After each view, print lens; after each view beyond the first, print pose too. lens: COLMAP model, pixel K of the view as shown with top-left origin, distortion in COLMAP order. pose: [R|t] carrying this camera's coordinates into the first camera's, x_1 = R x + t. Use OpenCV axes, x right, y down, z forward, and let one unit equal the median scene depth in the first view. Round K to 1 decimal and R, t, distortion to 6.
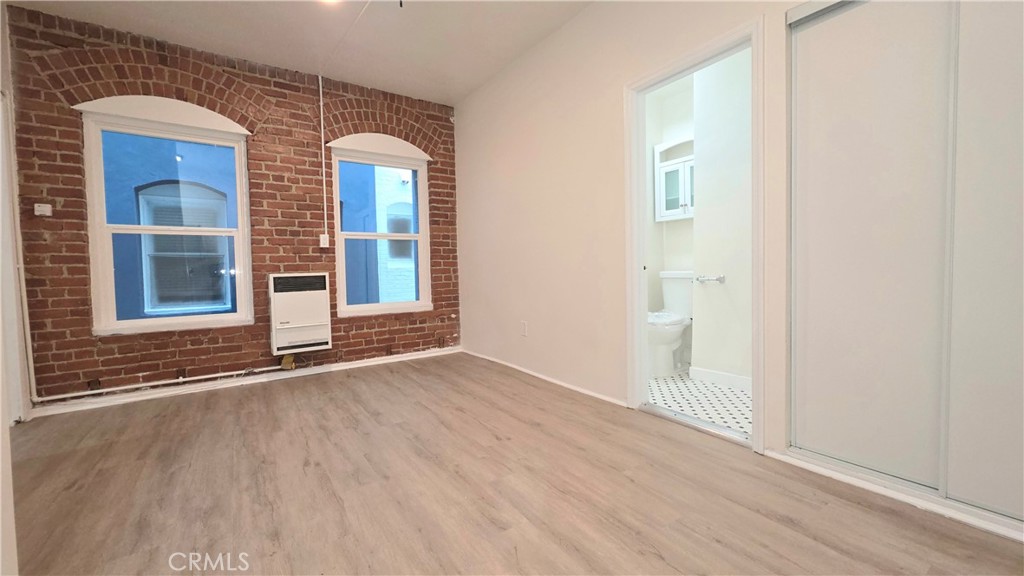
lens RADIAL K [[405.7, 0, 502.3], [0, 405.7, 282.8], [0, 0, 1]] dist [0.002550, -0.000066]
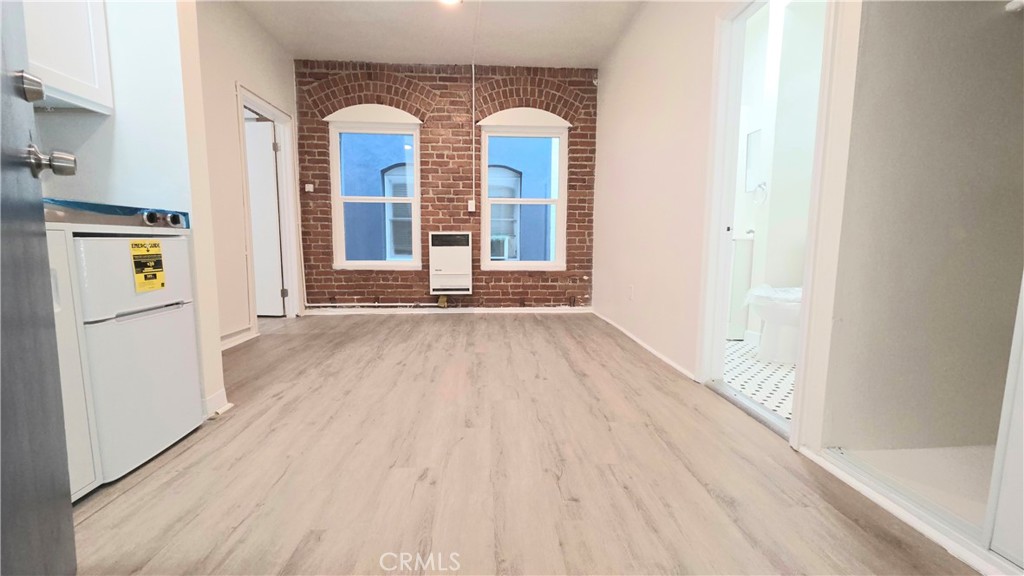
lens RADIAL K [[405.7, 0, 502.6], [0, 405.7, 282.8], [0, 0, 1]] dist [0.002550, -0.000066]
pose [[0.859246, 0.079973, -0.505272, 0.349971], [-0.042017, 0.995400, 0.086097, 0.022092], [0.509834, -0.052749, 0.858654, -0.005421]]
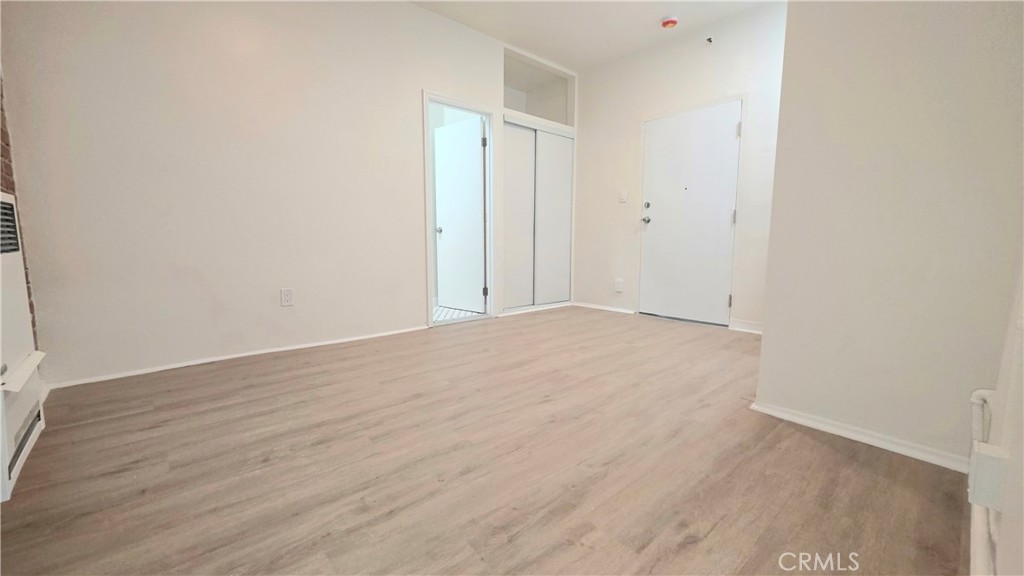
lens RADIAL K [[405.7, 0, 505.5], [0, 405.7, 284.2], [0, 0, 1]] dist [0.002550, -0.000066]
pose [[-0.133954, -0.087626, 0.987106, -0.997762], [0.035151, 0.995036, 0.093100, 0.033840], [-0.990364, 0.047169, -0.130209, 0.836711]]
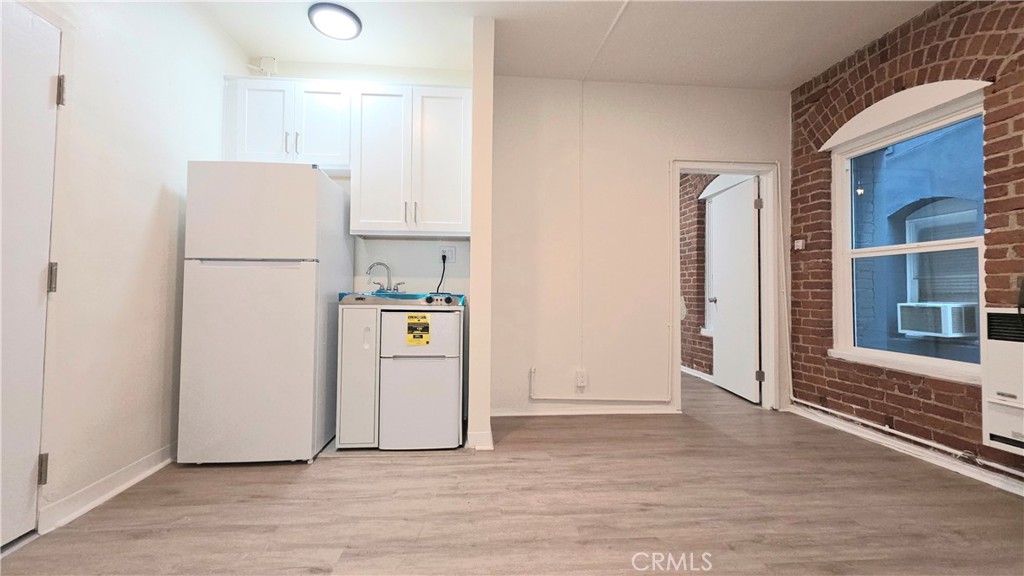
lens RADIAL K [[405.7, 0, 504.0], [0, 405.7, 282.1], [0, 0, 1]] dist [0.002550, -0.000066]
pose [[-0.483964, -0.005526, -0.875071, 0.351614], [-0.031045, 0.999459, 0.010858, -0.050708], [0.874537, 0.032422, -0.483874, 0.783642]]
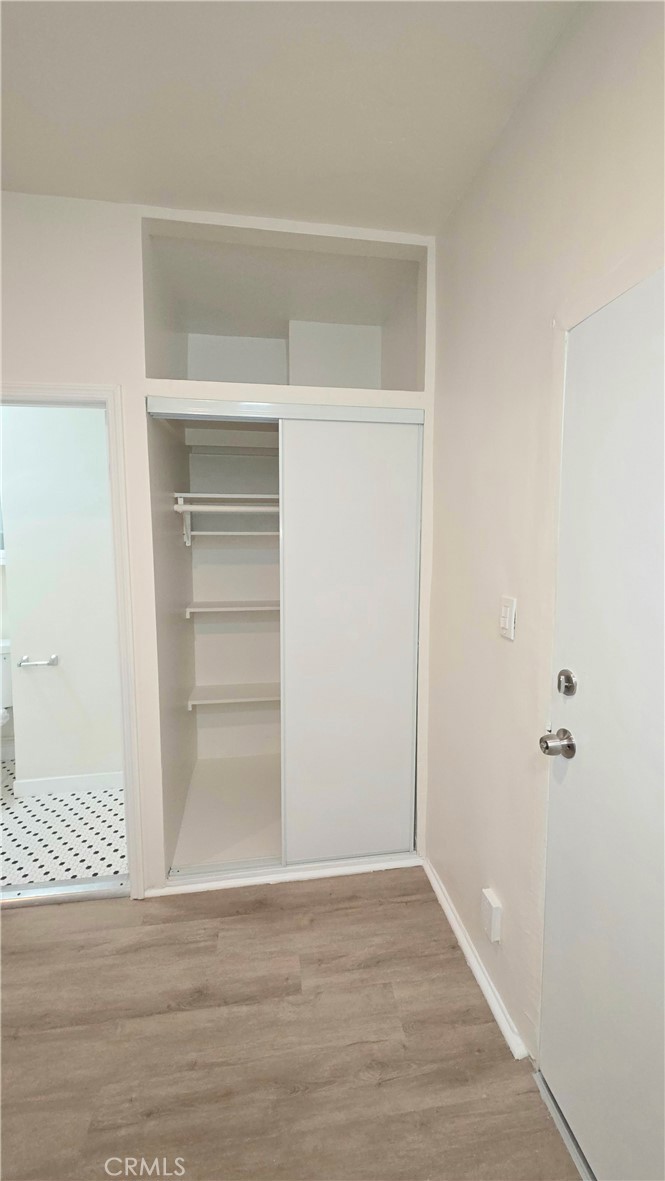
lens RADIAL K [[472.6, 0, 342.9], [0, 472.6, 581.6], [0, 0, 1]] dist [0.002370, -0.000589]
pose [[0.416687, -0.068438, 0.906470, -0.034670], [0.019820, 0.997609, 0.066208, -0.211302], [-0.908834, -0.009621, 0.417048, 0.133877]]
